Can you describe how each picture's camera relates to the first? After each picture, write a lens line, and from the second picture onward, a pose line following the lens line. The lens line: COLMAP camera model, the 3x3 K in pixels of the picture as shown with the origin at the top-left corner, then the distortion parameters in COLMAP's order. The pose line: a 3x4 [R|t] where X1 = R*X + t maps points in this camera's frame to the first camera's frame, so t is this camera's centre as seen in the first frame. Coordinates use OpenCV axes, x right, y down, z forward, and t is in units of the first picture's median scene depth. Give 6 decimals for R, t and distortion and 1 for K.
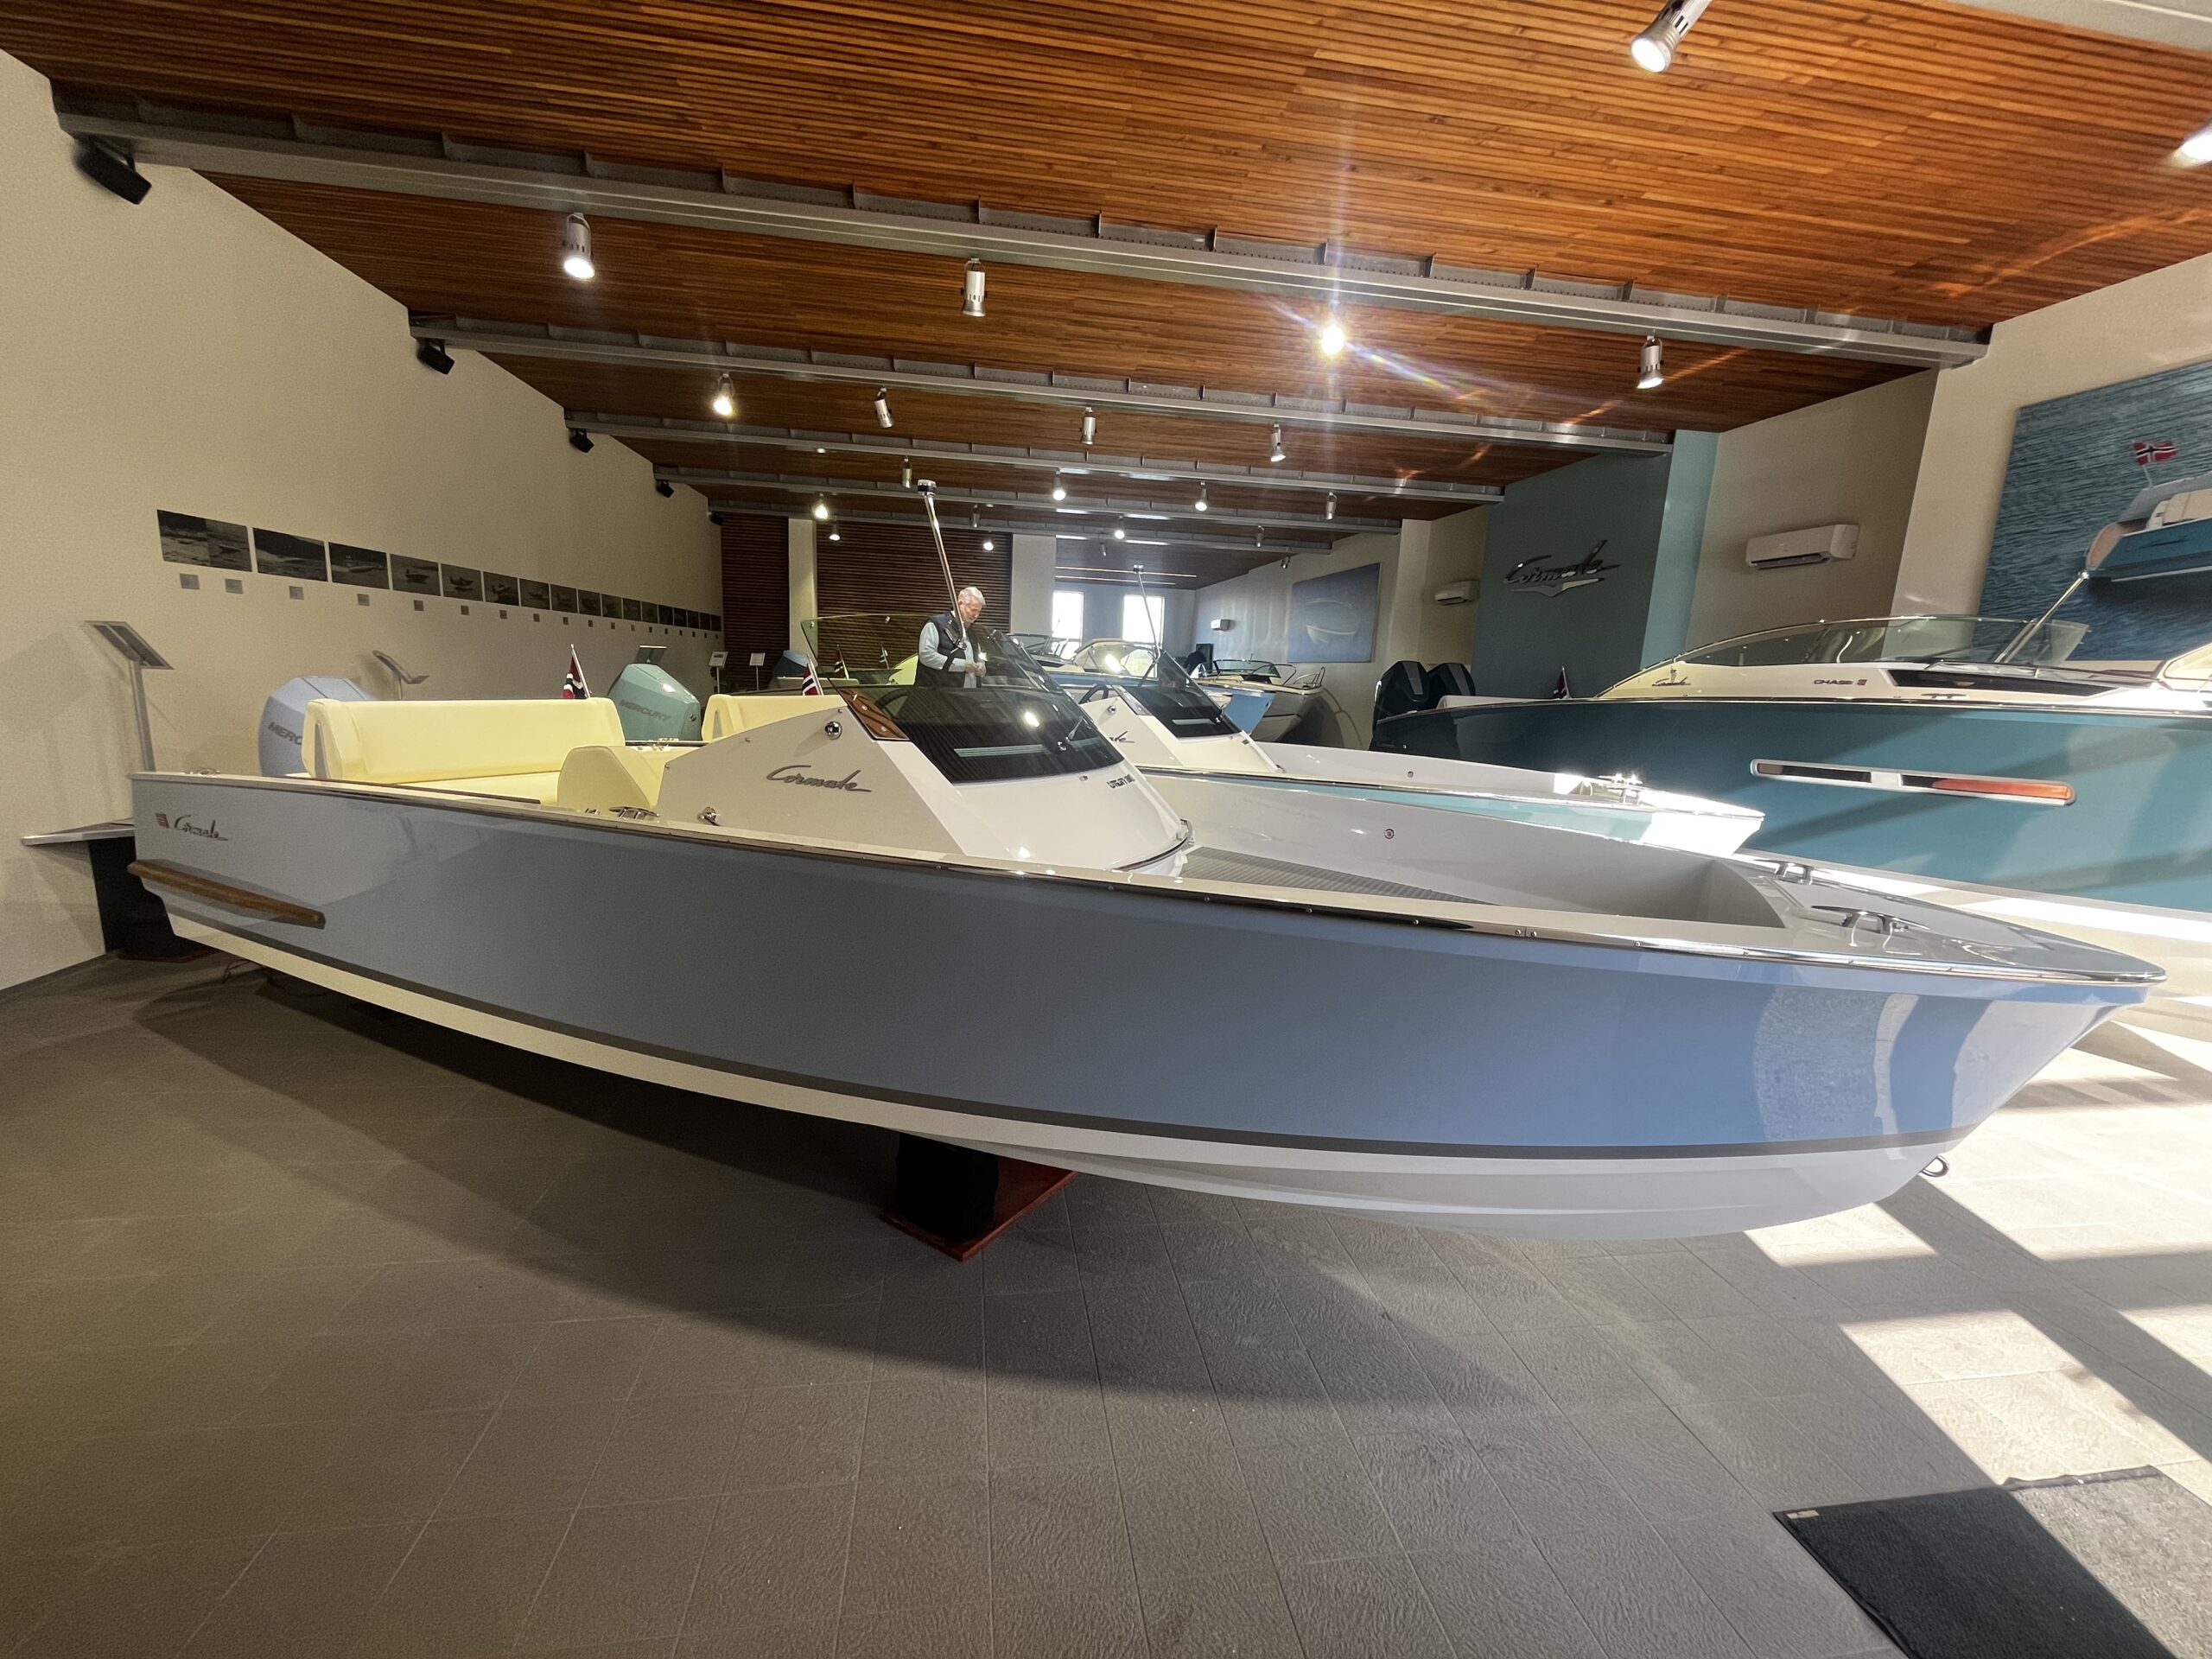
lens RADIAL K [[880.8, 0, 1098.5], [0, 880.8, 836.1], [0, 0, 1]] dist [-0.000447, 0.000230]
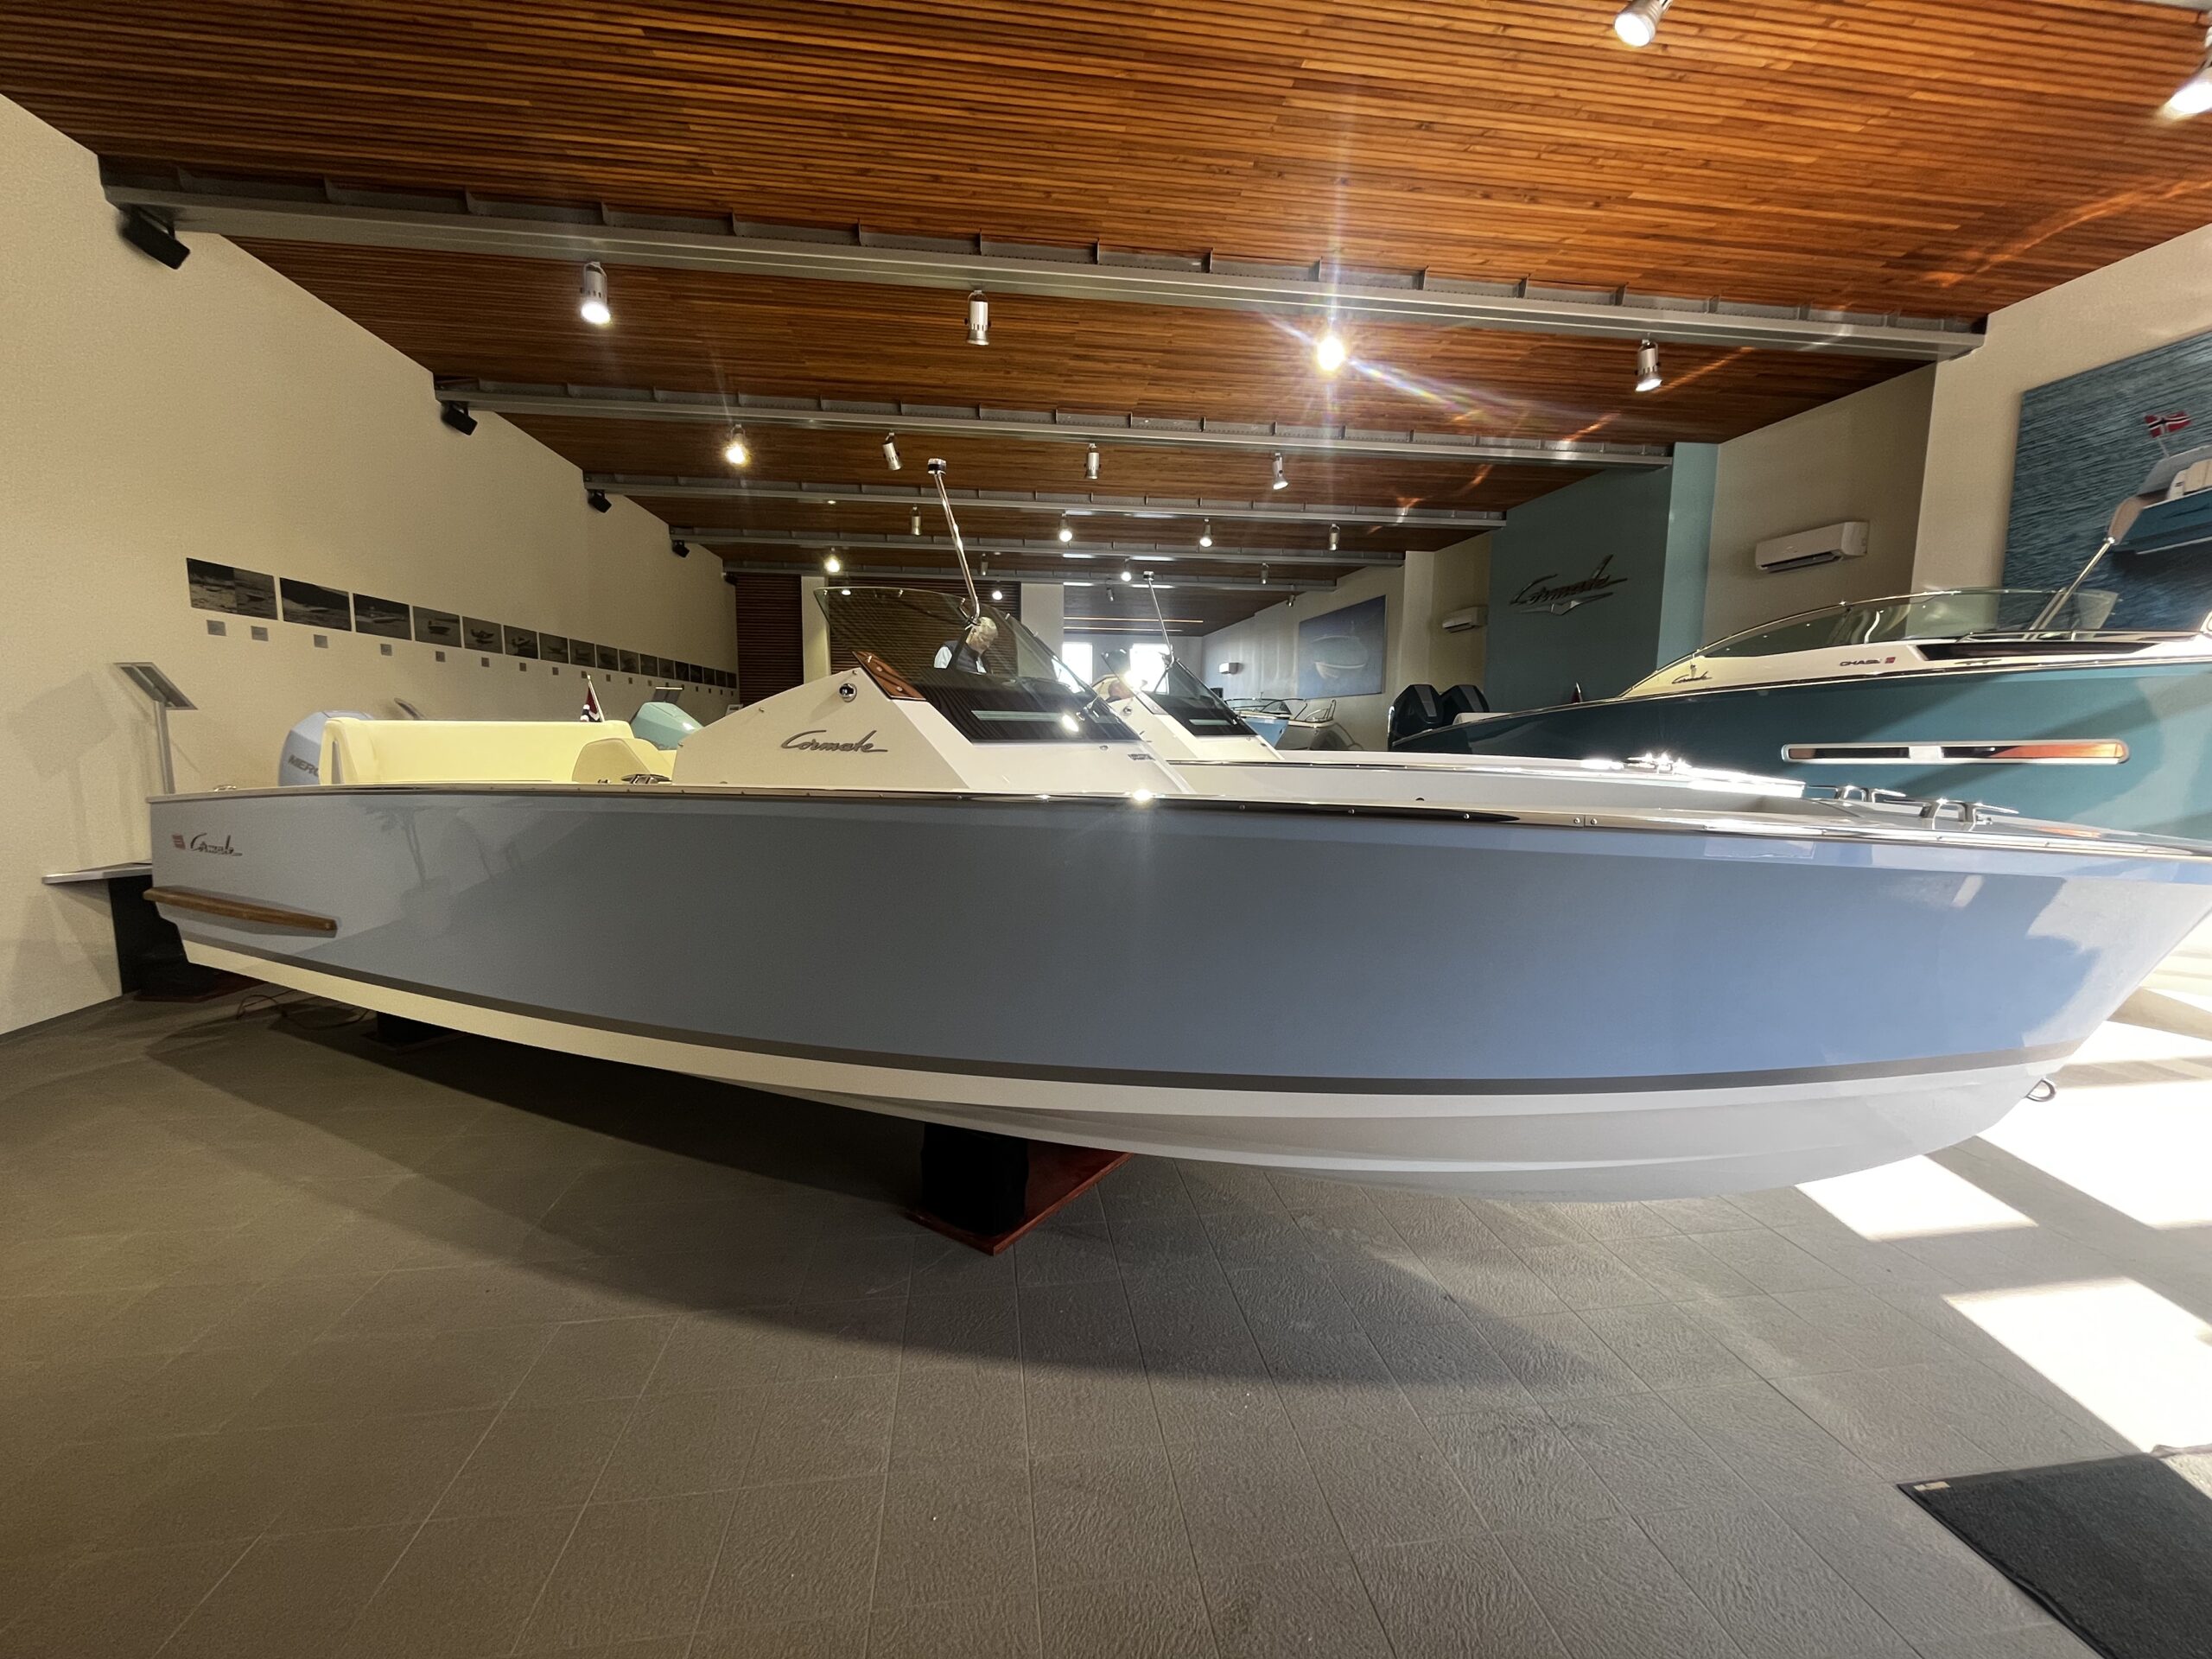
lens RADIAL K [[880.8, 0, 1099.3], [0, 880.8, 838.1], [0, 0, 1]] dist [-0.000447, 0.000230]
pose [[0.999275, -0.034990, -0.015015, -0.005836], [0.034001, 0.997512, -0.061752, 0.052182], [0.017138, 0.061197, 0.997979, 0.017161]]
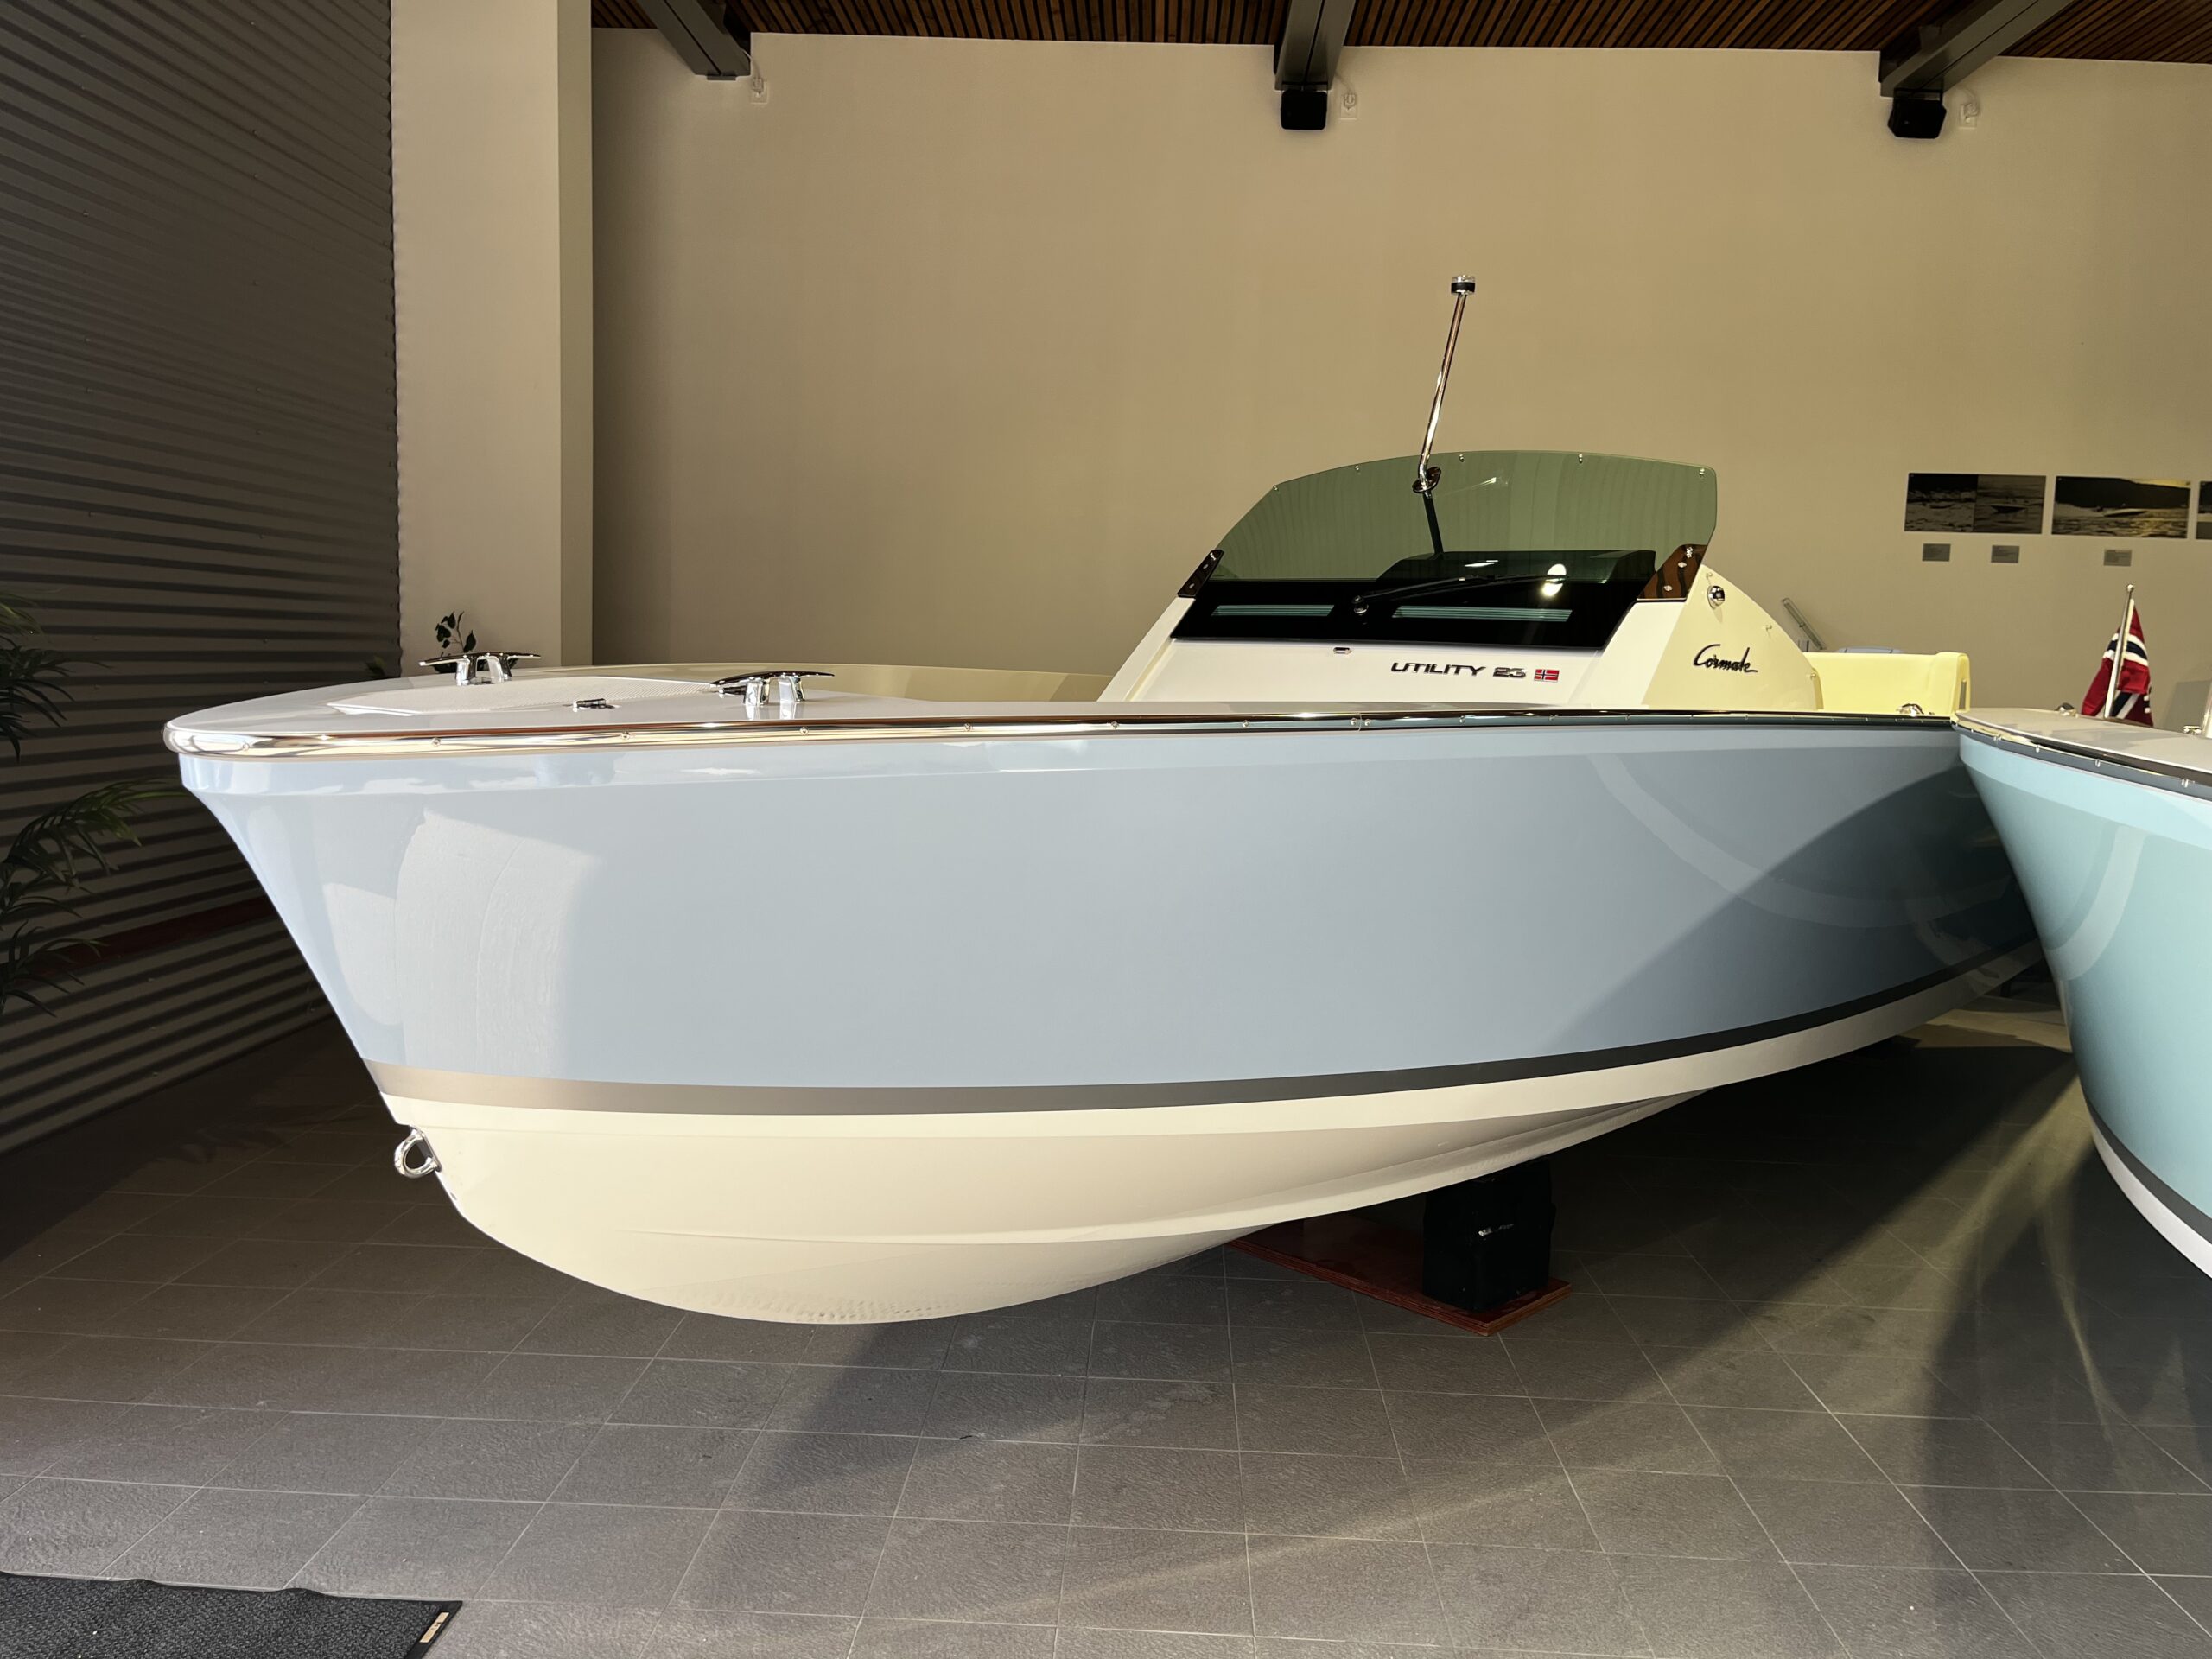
lens RADIAL K [[1719.3, 0, 1085.8], [0, 1719.3, 835.4], [0, 0, 1]] dist [0.006814, -0.042711]
pose [[-0.185439, 0.041273, -0.981789, 0.727625], [-0.217609, 0.972586, 0.081988, 0.010749], [0.958258, 0.228850, -0.171374, 0.588325]]
